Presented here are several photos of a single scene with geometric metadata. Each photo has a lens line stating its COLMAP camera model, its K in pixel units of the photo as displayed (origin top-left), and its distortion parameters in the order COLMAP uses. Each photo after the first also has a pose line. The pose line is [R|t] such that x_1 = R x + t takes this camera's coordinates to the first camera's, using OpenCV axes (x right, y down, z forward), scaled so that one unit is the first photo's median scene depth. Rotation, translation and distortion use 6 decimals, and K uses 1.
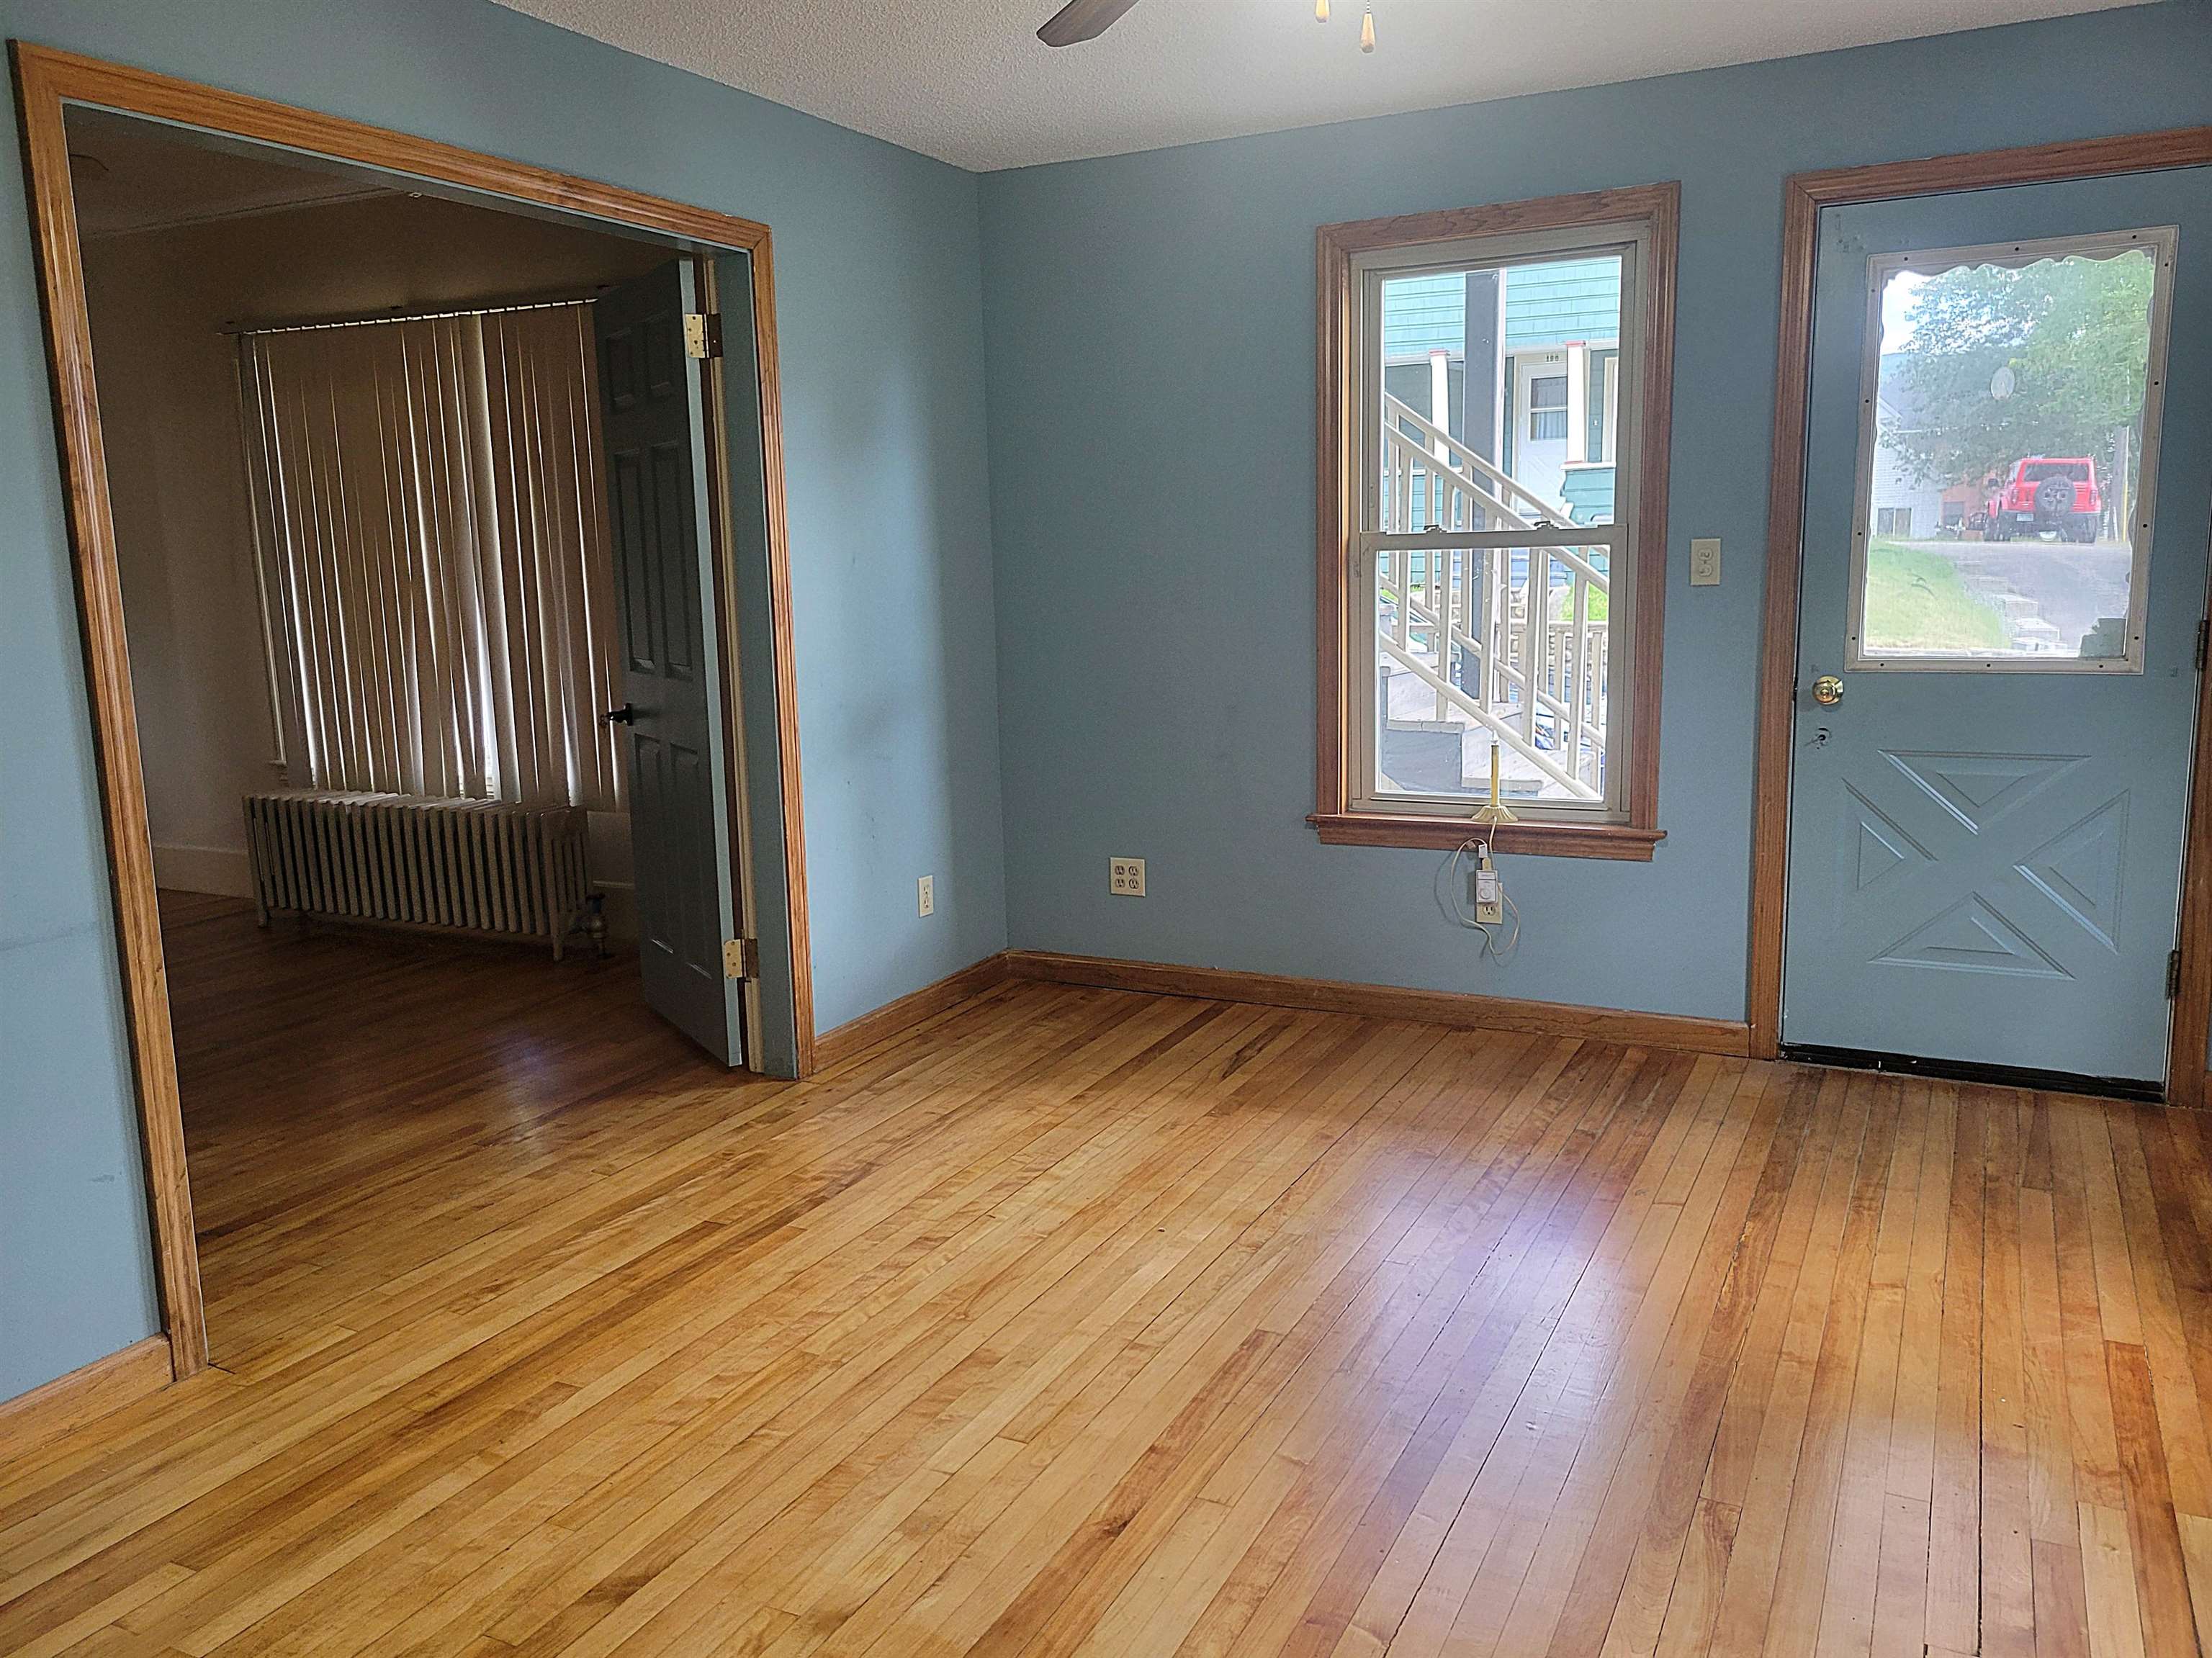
lens RADIAL K [[1661.1, 0, 1106.0], [0, 1661.1, 829.0], [0, 0, 1]] dist [0.005261, -0.000354]
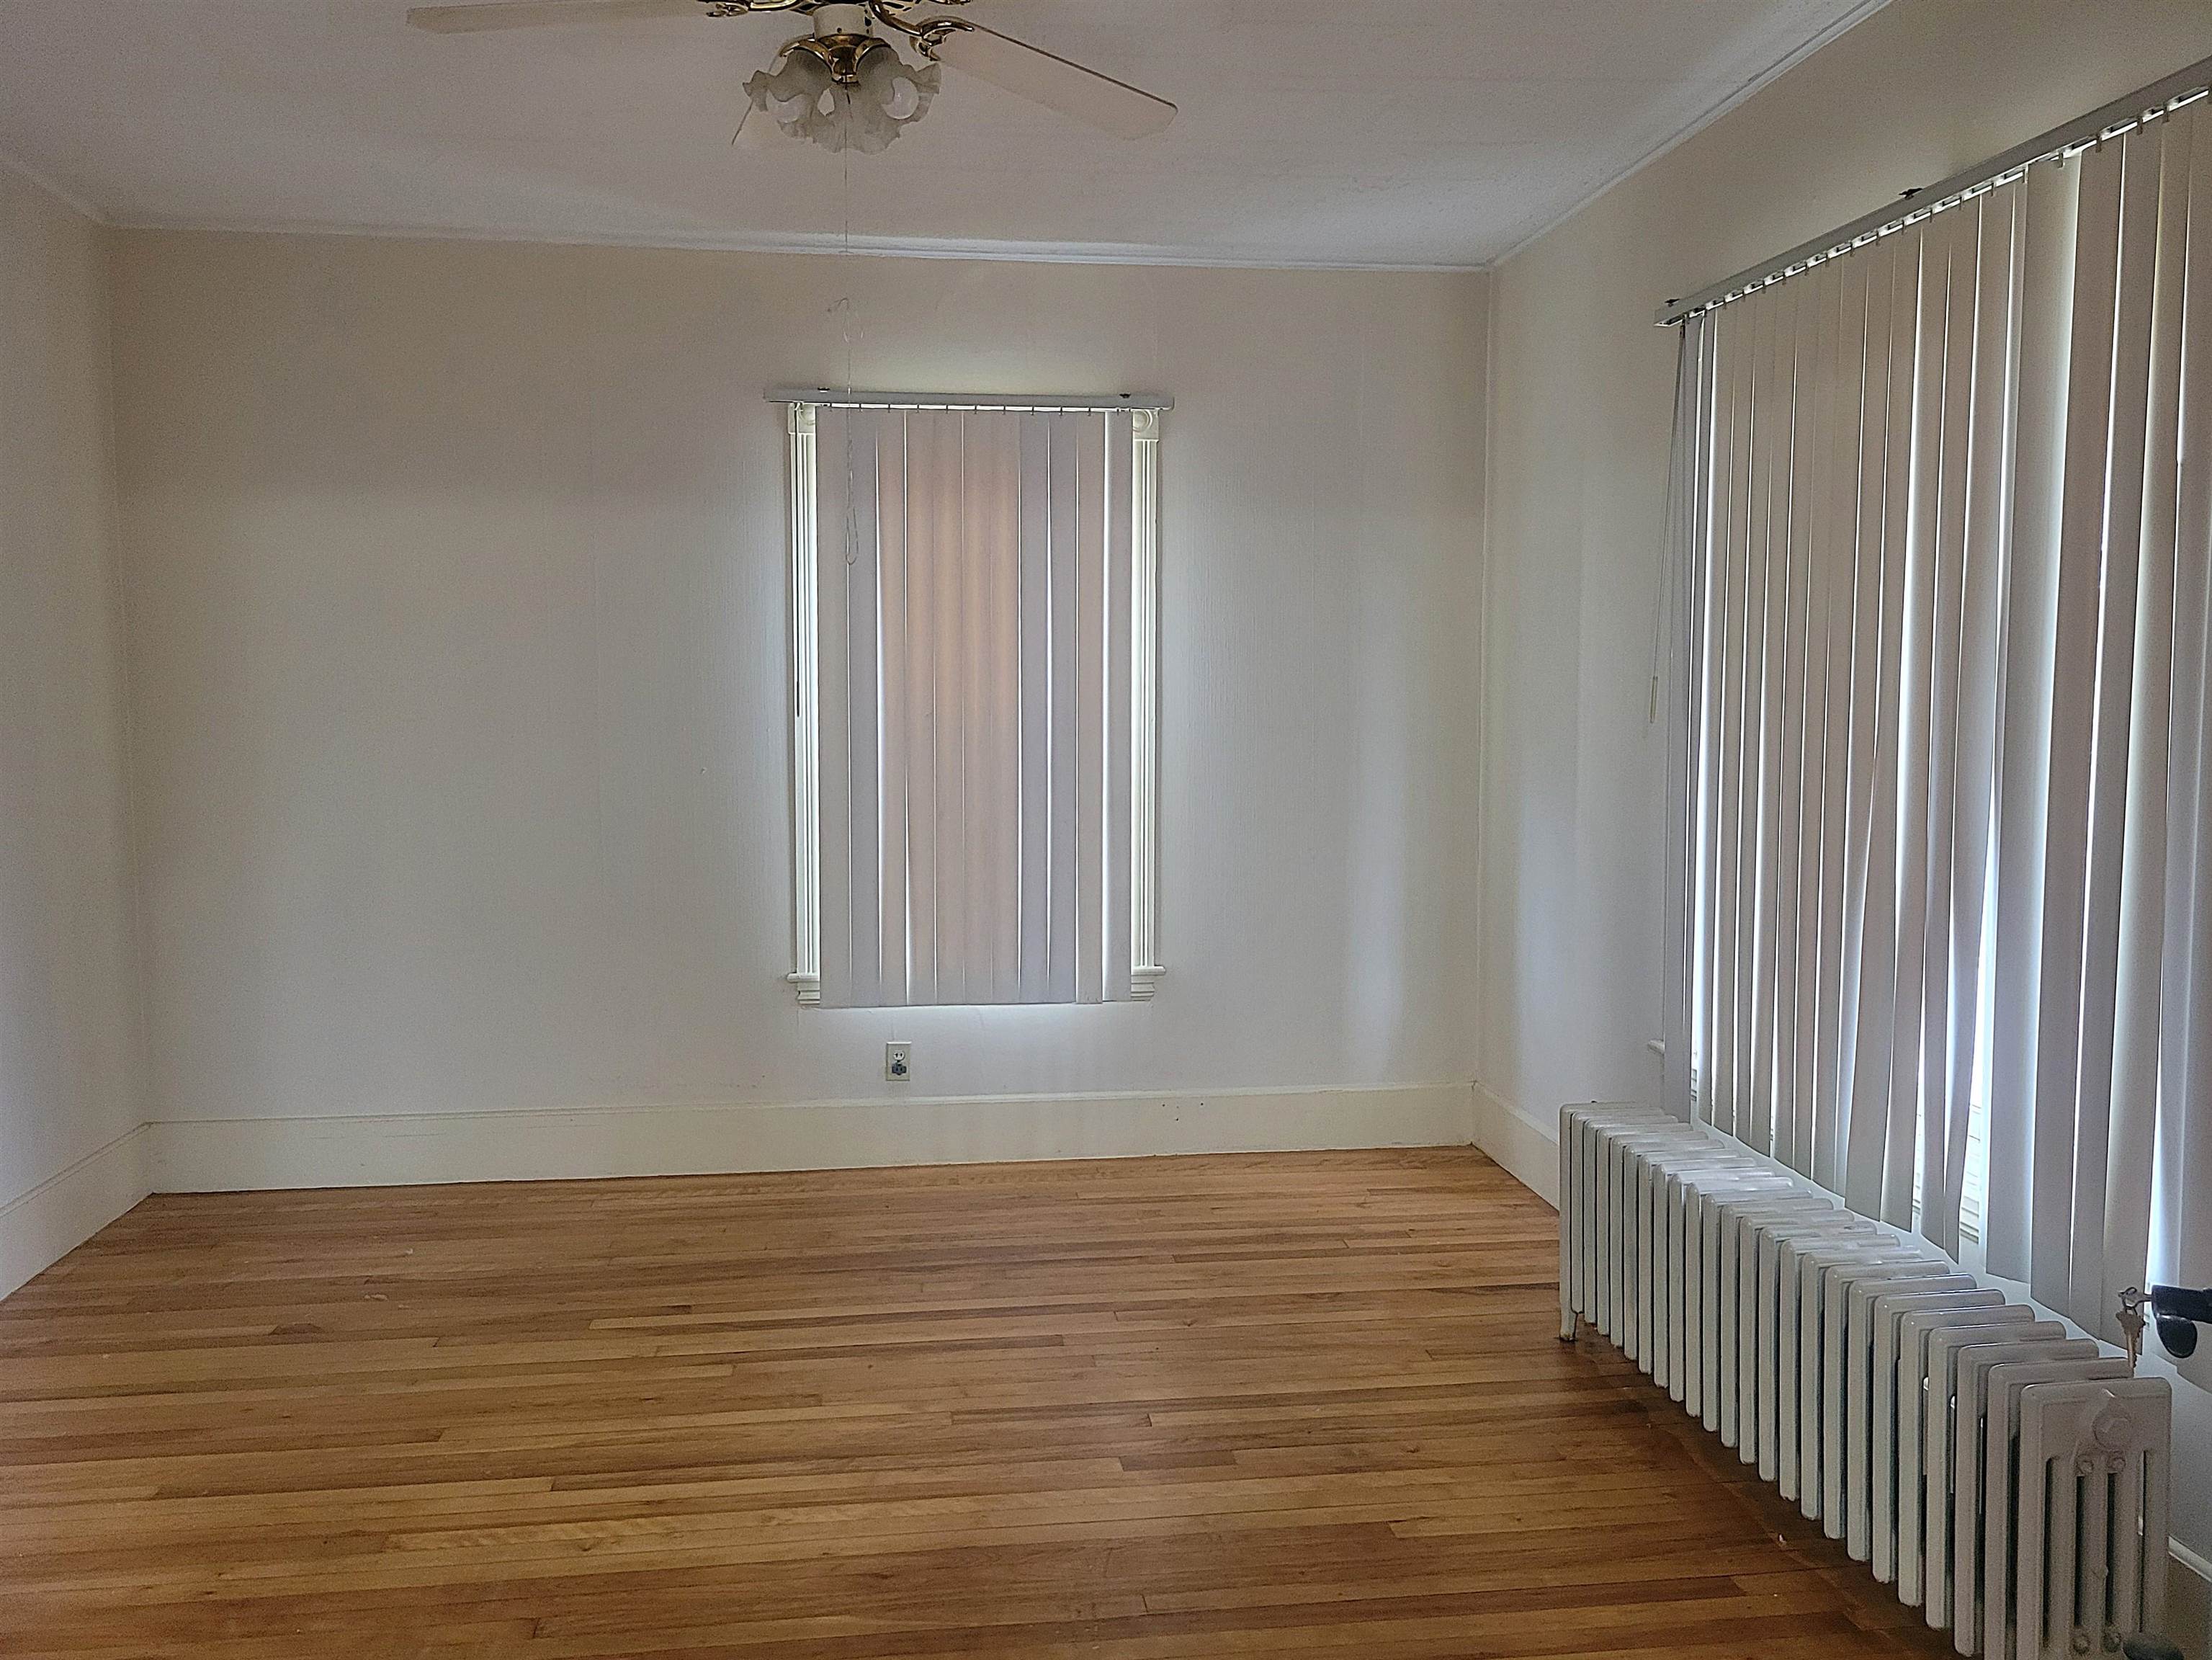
lens RADIAL K [[1688.1, 0, 1106.0], [0, 1688.1, 830.0], [0, 0, 1]] dist [-0.001421, -0.002060]
pose [[0.568822, 0.090869, -0.817426, -0.175976], [-0.149588, 0.988731, 0.005818, -0.120316], [0.808743, 0.118967, 0.576005, 0.669657]]
